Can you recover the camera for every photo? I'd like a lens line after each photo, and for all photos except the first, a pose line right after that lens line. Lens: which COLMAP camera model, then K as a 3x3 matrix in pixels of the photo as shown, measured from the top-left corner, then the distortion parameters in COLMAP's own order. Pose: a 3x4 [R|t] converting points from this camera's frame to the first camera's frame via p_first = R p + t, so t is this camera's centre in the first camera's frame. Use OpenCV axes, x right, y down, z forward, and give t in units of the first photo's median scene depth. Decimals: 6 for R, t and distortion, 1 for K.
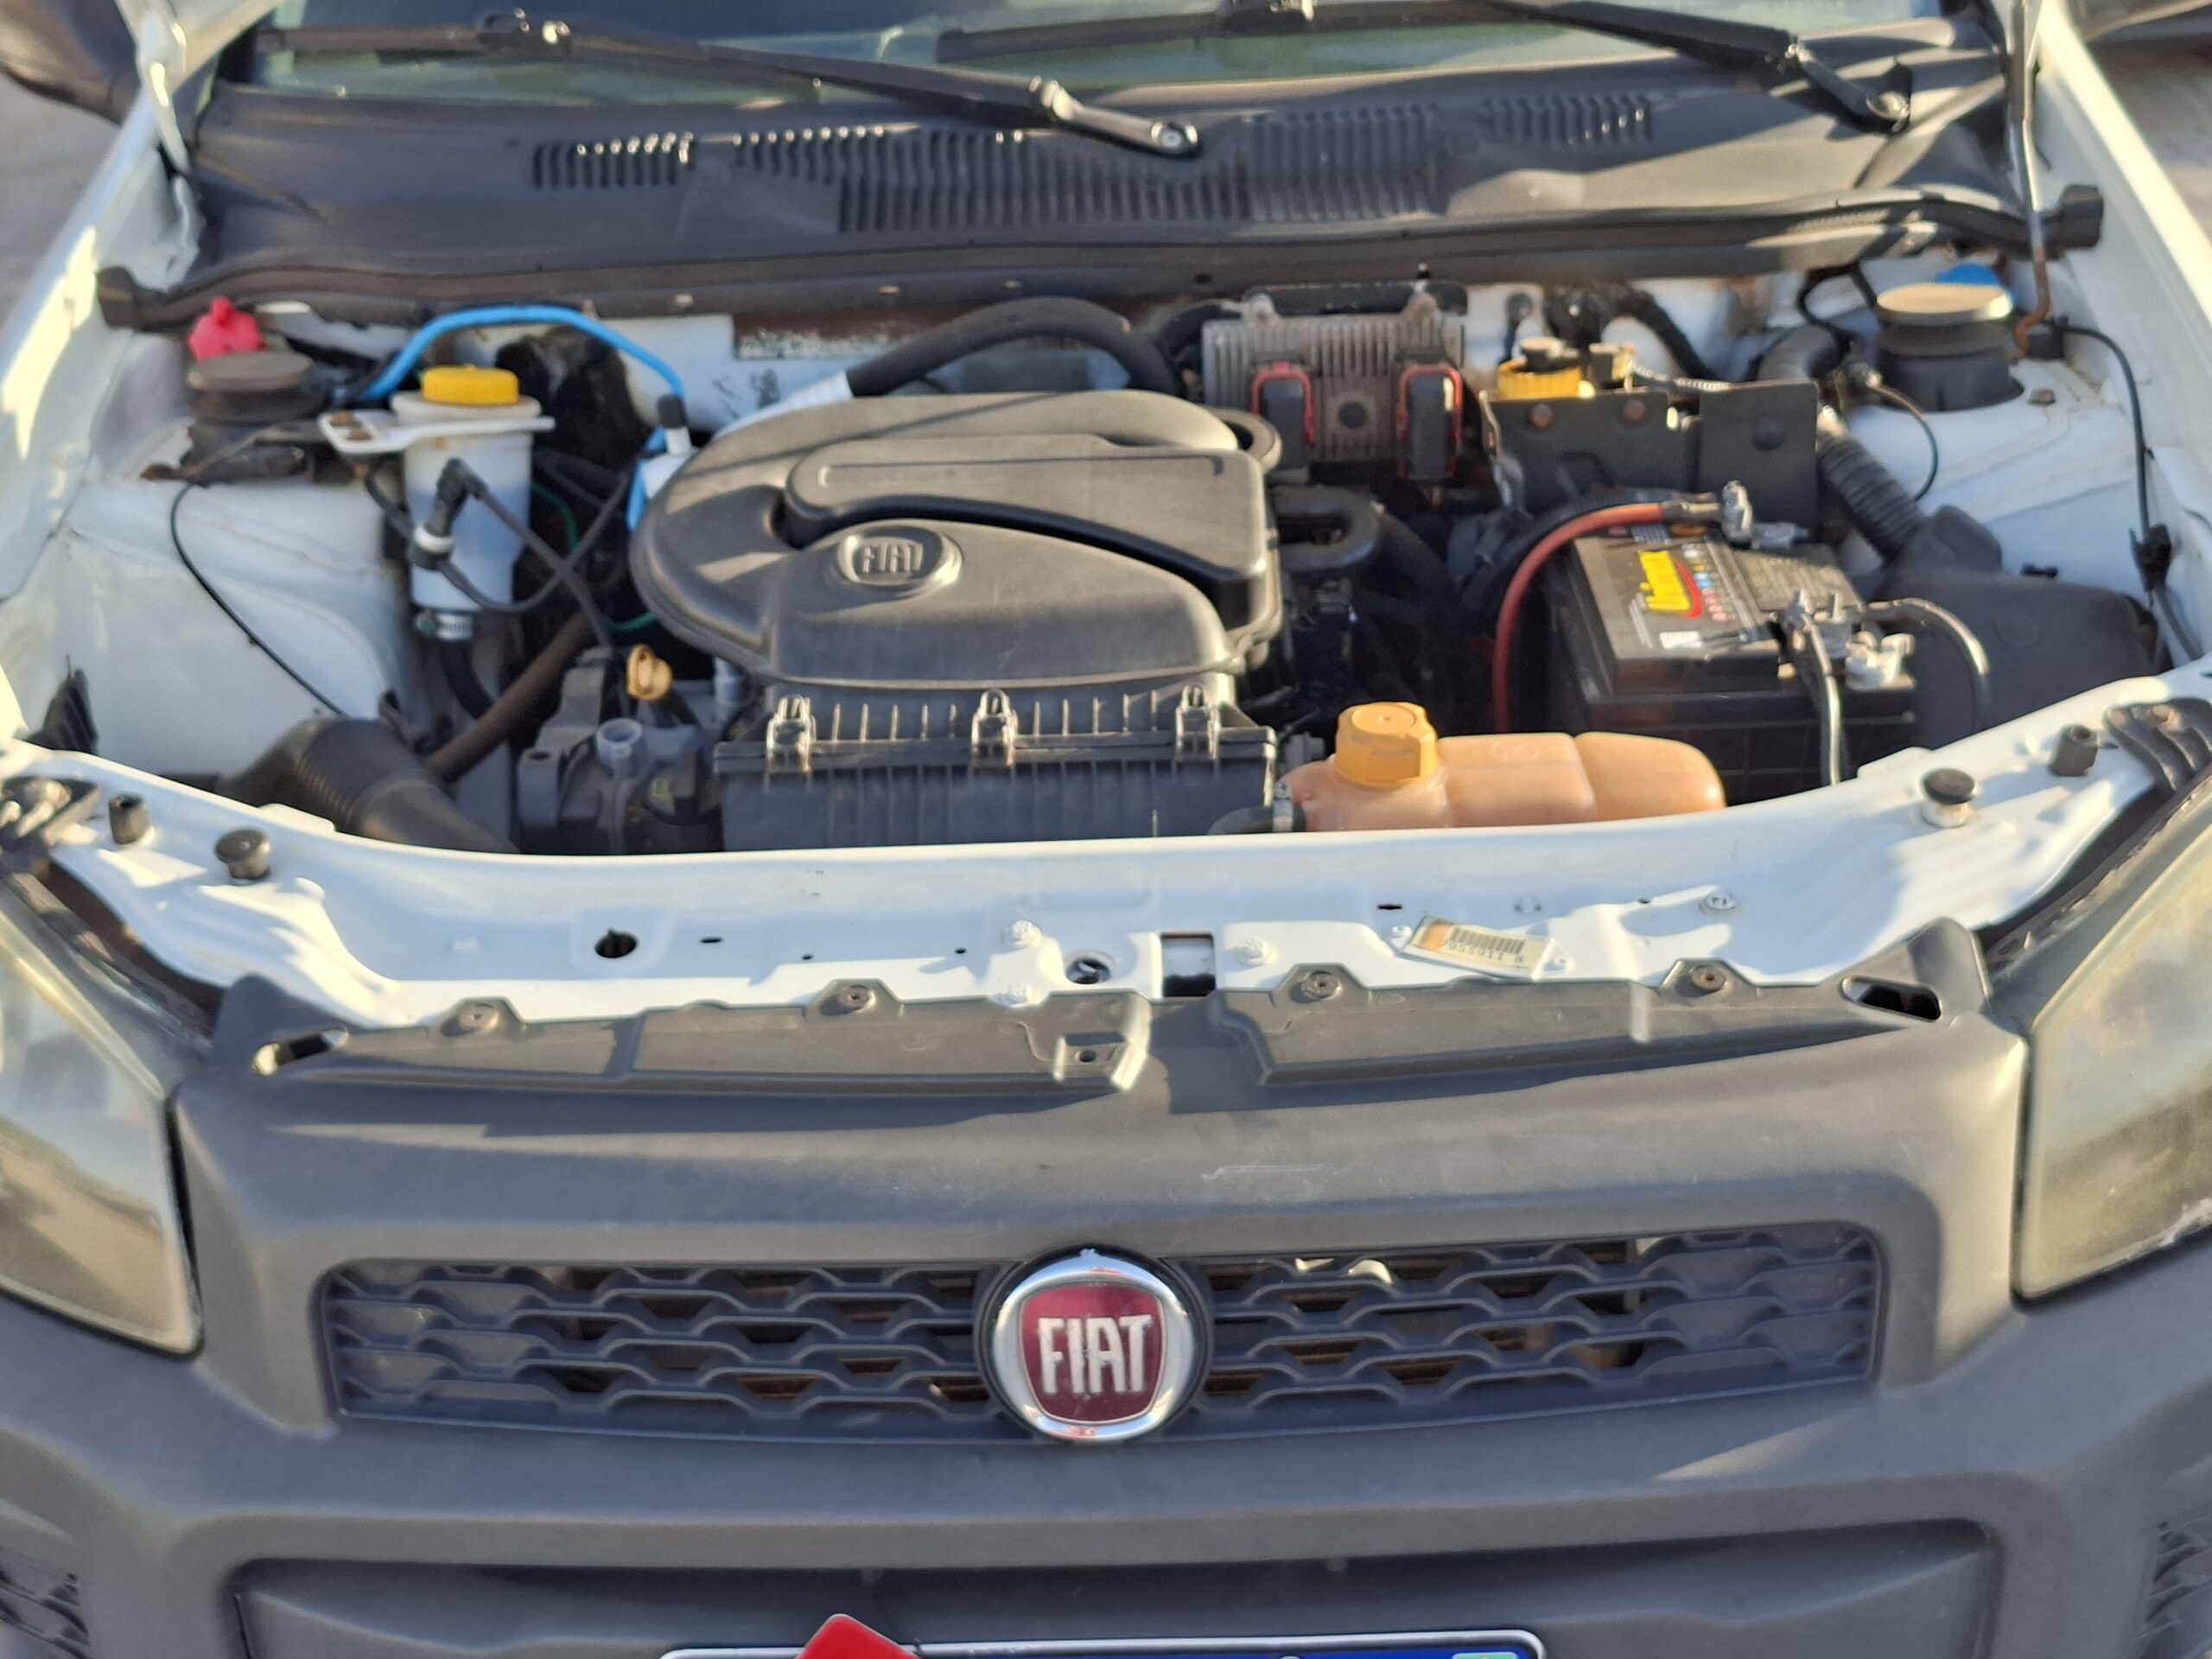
lens RADIAL K [[3052.4, 0, 1102.7], [0, 3052.4, 838.7], [0, 0, 1]] dist [0.104292, 0.000000]
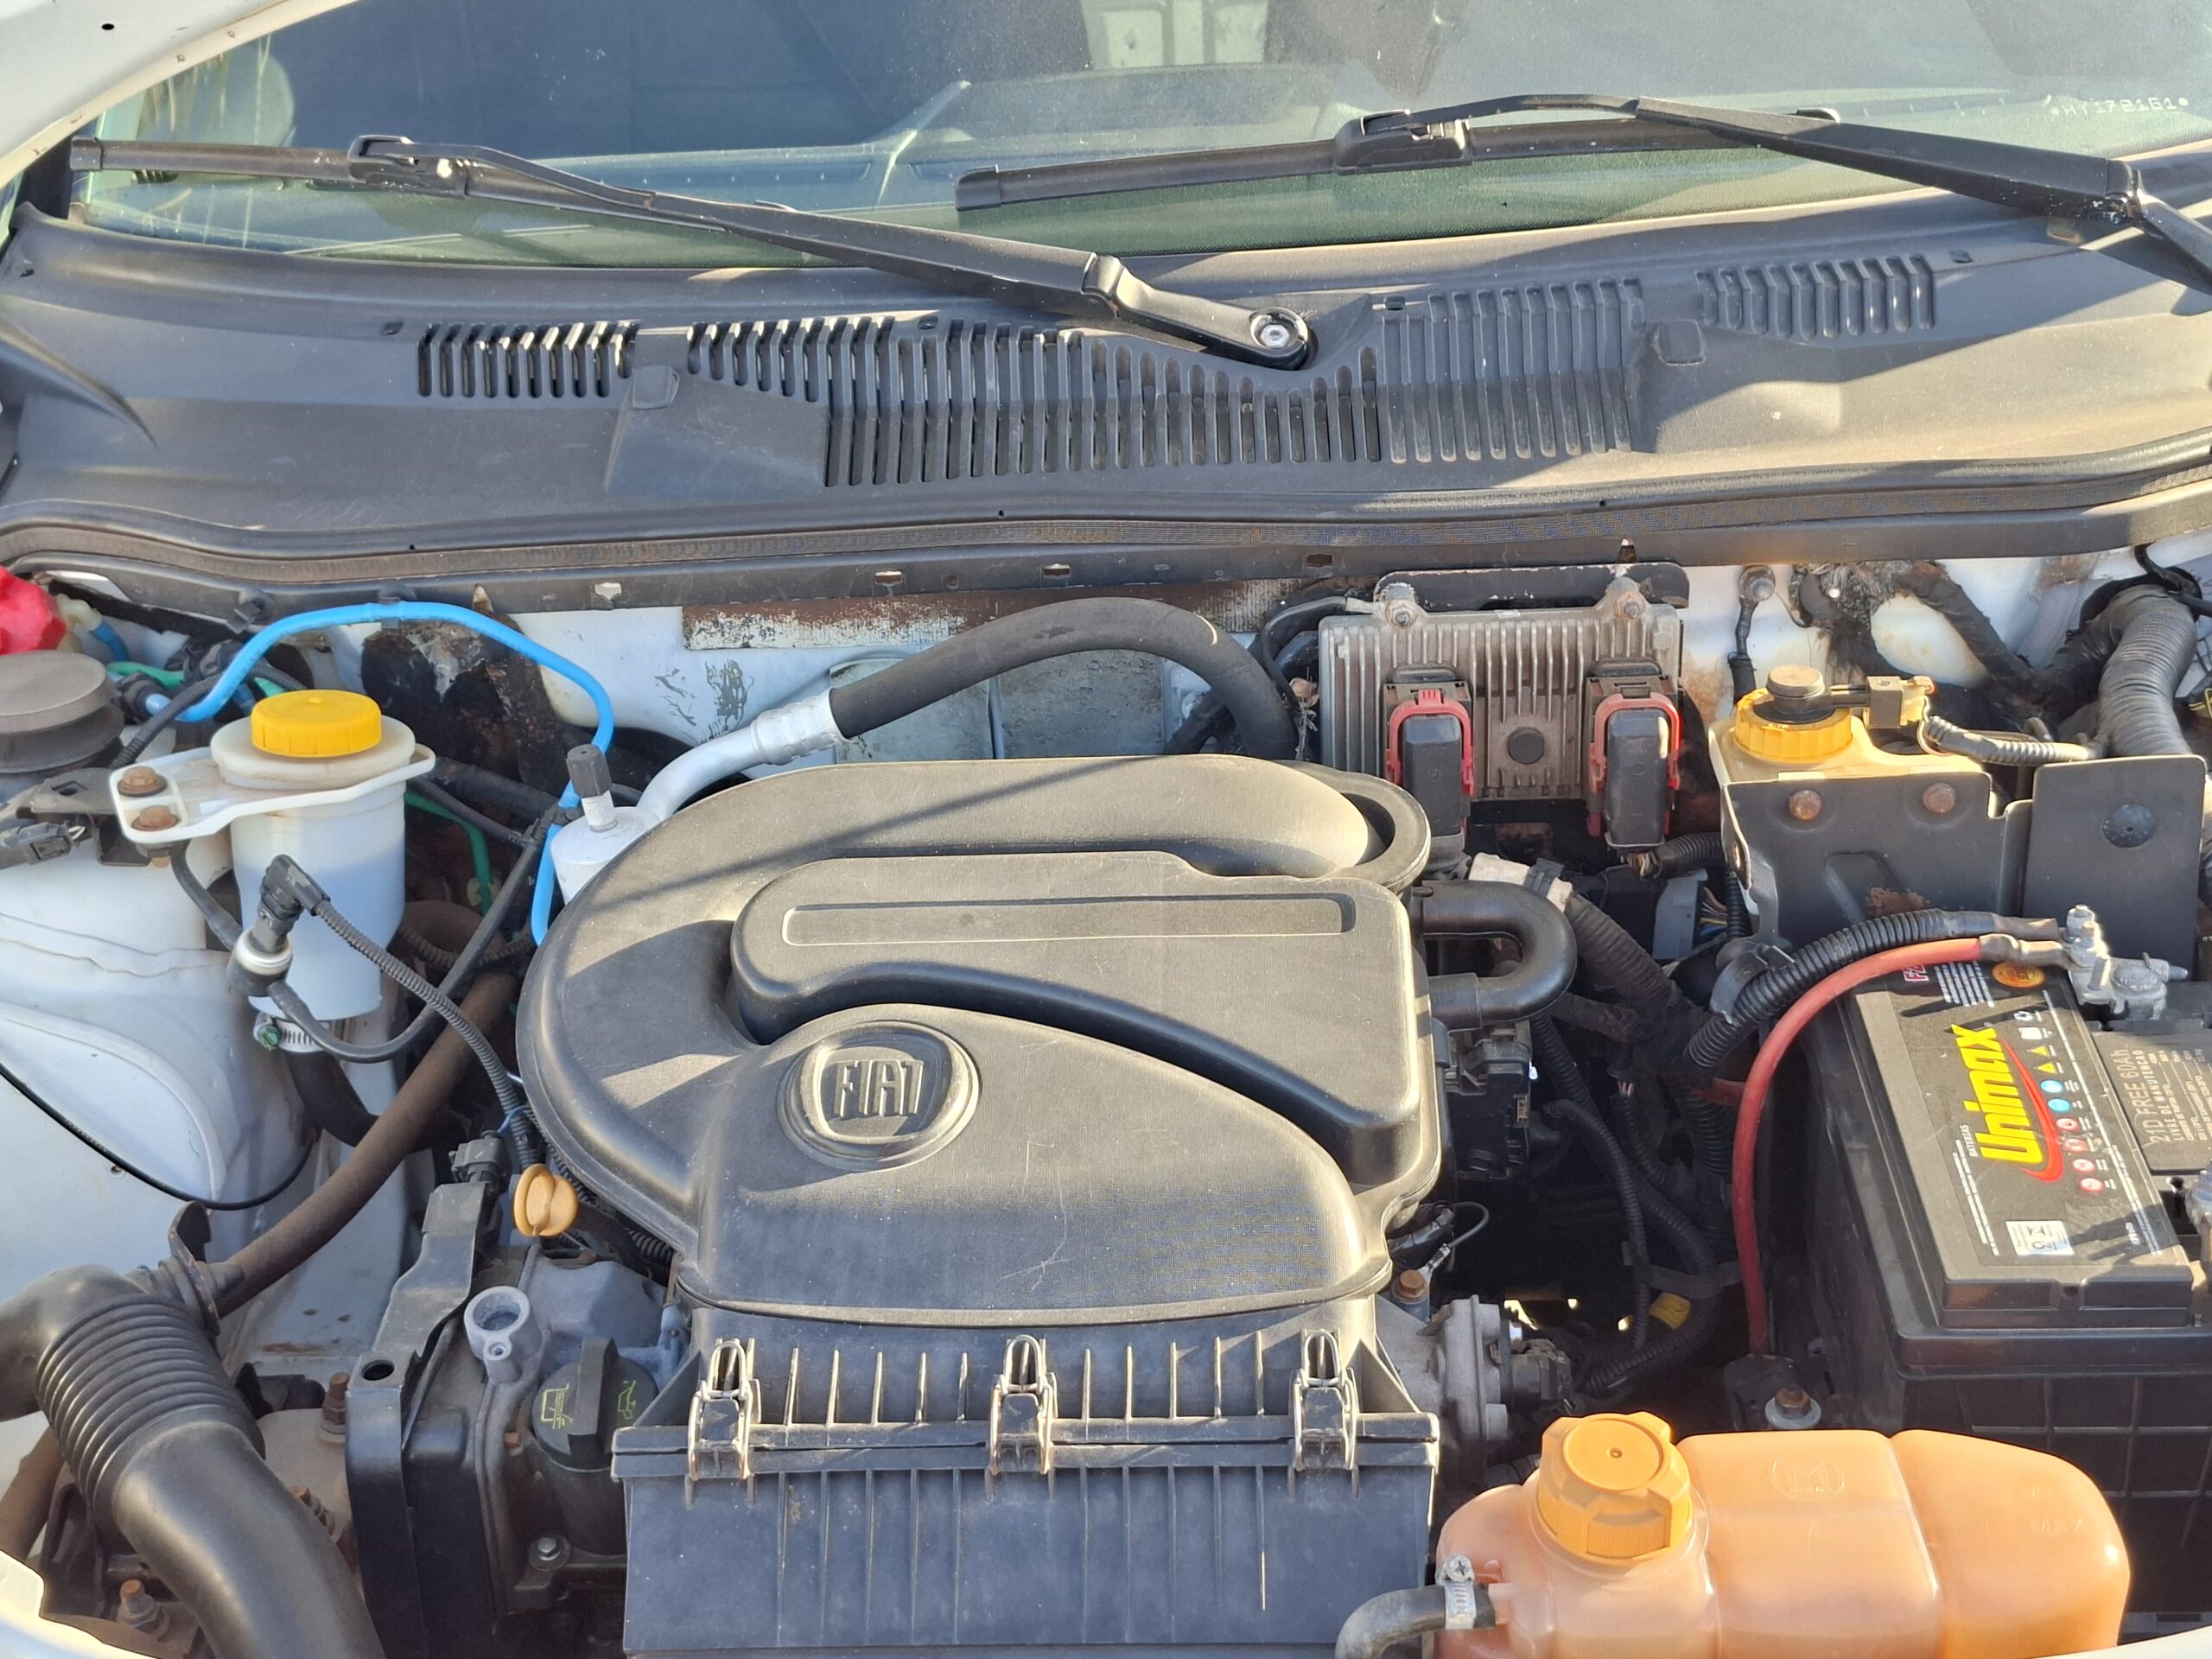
lens RADIAL K [[3052.4, 0, 1097.3], [0, 3052.4, 832.3], [0, 0, 1]] dist [0.104292, 0.000000]
pose [[0.999606, -0.002268, -0.027969, 0.000058], [0.004536, 0.996682, 0.081274, -0.182950], [0.027692, -0.081368, 0.996299, 0.280373]]
